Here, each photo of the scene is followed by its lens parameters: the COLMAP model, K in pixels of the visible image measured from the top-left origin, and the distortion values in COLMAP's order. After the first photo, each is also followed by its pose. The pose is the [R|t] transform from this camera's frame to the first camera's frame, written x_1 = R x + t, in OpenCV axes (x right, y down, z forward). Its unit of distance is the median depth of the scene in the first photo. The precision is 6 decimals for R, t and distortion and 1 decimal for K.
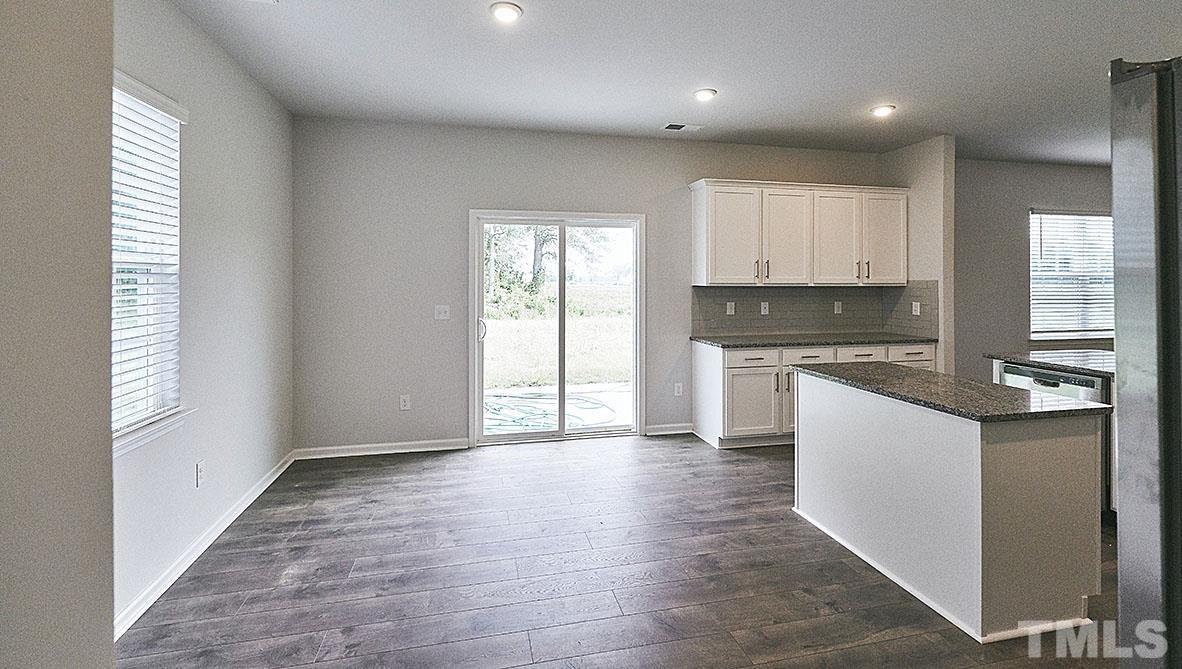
lens RADIAL K [[523.8, 0, 581.2], [0, 523.8, 277.3], [0, 0, 1]] dist [-0.004038, 0.002946]
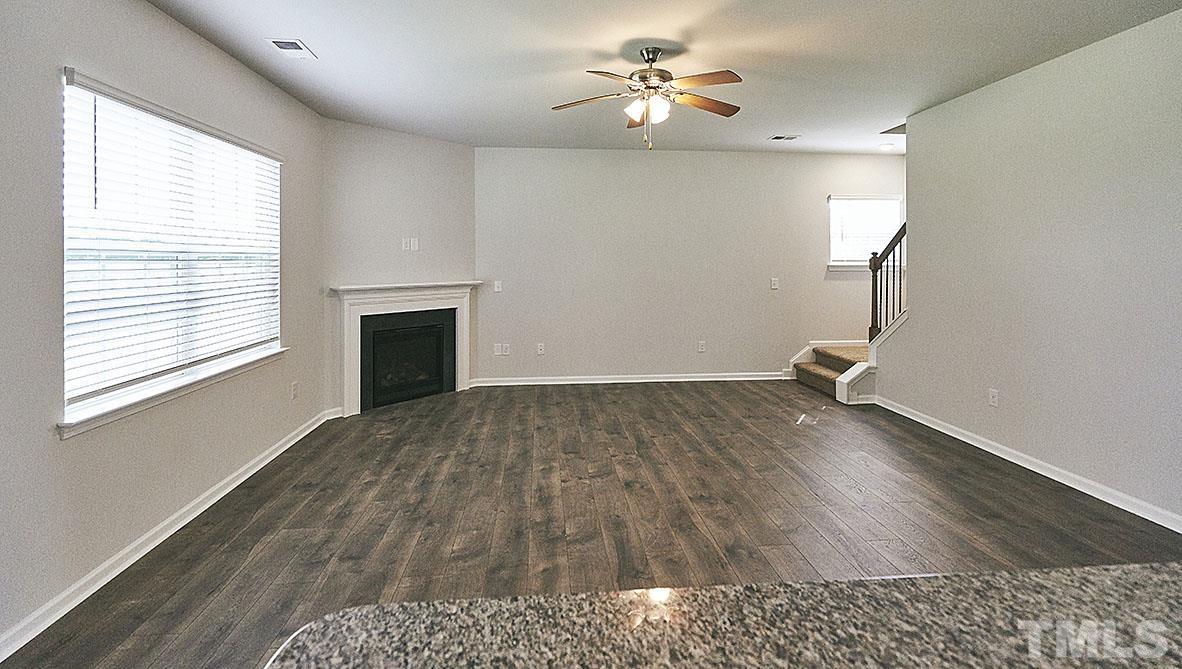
lens RADIAL K [[523.8, 0, 582.3], [0, 523.8, 258.8], [0, 0, 1]] dist [-0.004038, 0.002946]
pose [[0.131857, 0.002271, 0.991266, 0.652904], [-0.002107, 0.999996, -0.002011, 0.003955], [-0.991267, -0.001823, 0.131861, 0.710464]]
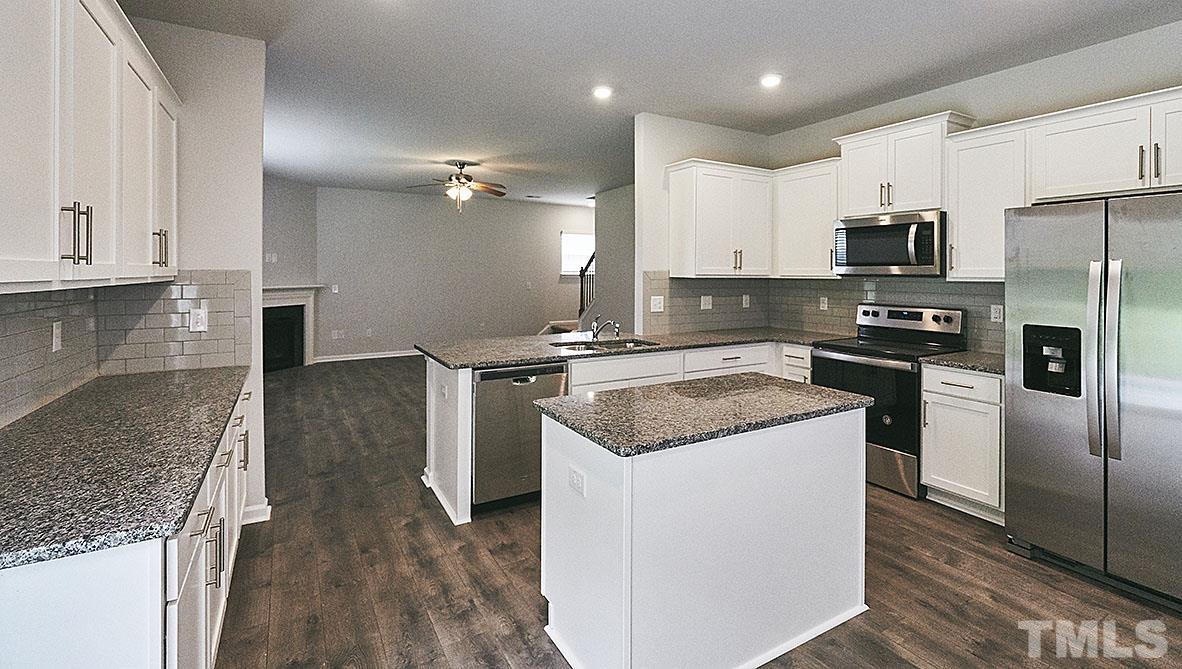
lens RADIAL K [[523.8, 0, 599.5], [0, 523.8, 278.4], [0, 0, 1]] dist [-0.004038, 0.002946]
pose [[-0.318639, -0.016406, 0.947734, -0.035258], [-0.007514, 0.999863, 0.014782, 0.000954], [-0.947846, -0.002411, -0.318718, 0.802633]]
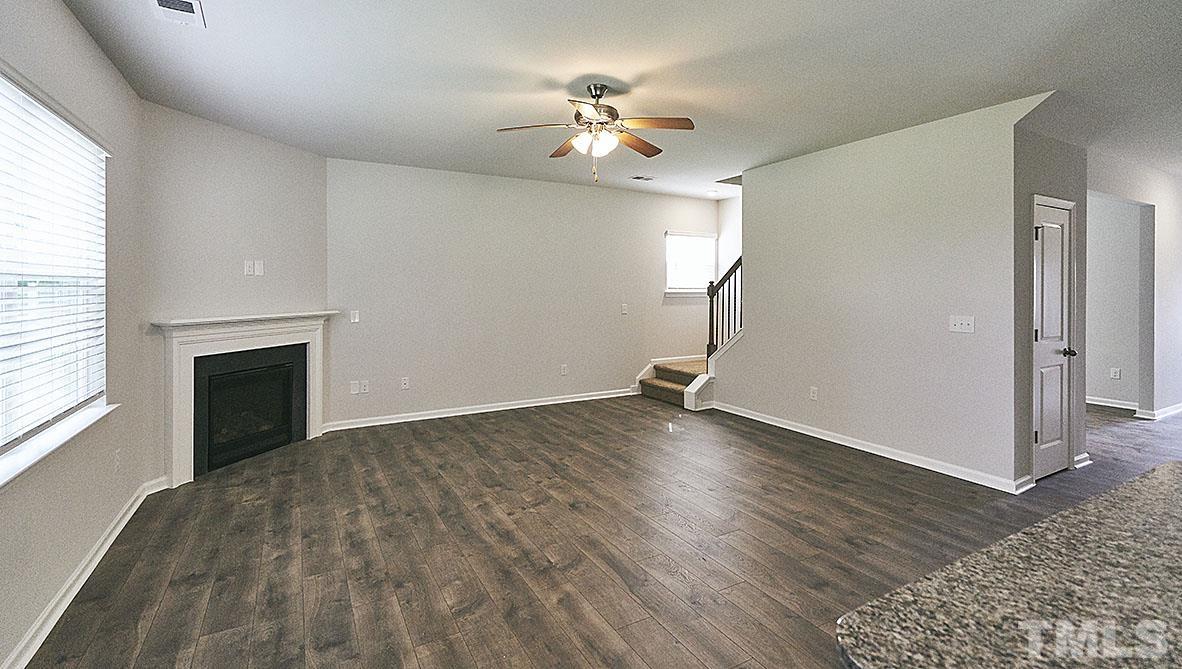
lens RADIAL K [[523.8, 0, 579.2], [0, 523.8, 289.3], [0, 0, 1]] dist [-0.004038, 0.002946]
pose [[-0.286885, -0.005462, 0.957949, 0.665296], [-0.004809, 0.999979, 0.004261, 0.002923], [-0.957953, -0.003384, -0.286906, 0.939506]]
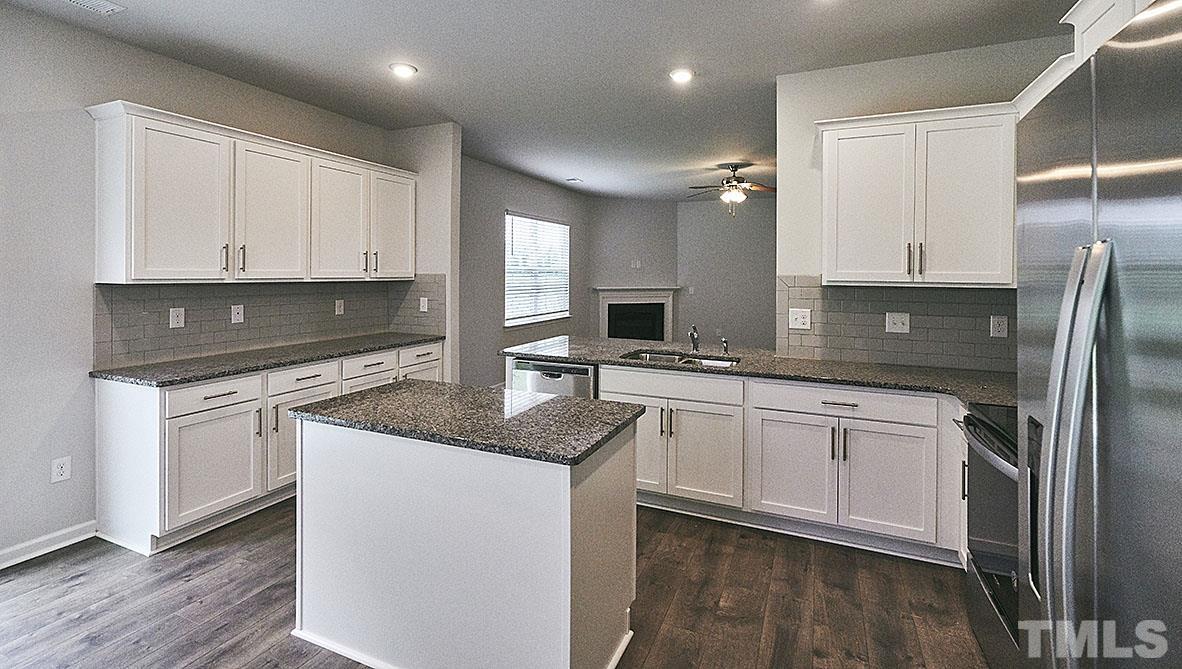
lens RADIAL K [[523.8, 0, 593.3], [0, 523.8, 274.9], [0, 0, 1]] dist [-0.004038, 0.002946]
pose [[0.585836, -0.001111, 0.810429, 0.069492], [-0.009449, 0.999922, 0.008201, -0.003235], [-0.810375, -0.012463, 0.585779, 0.227810]]
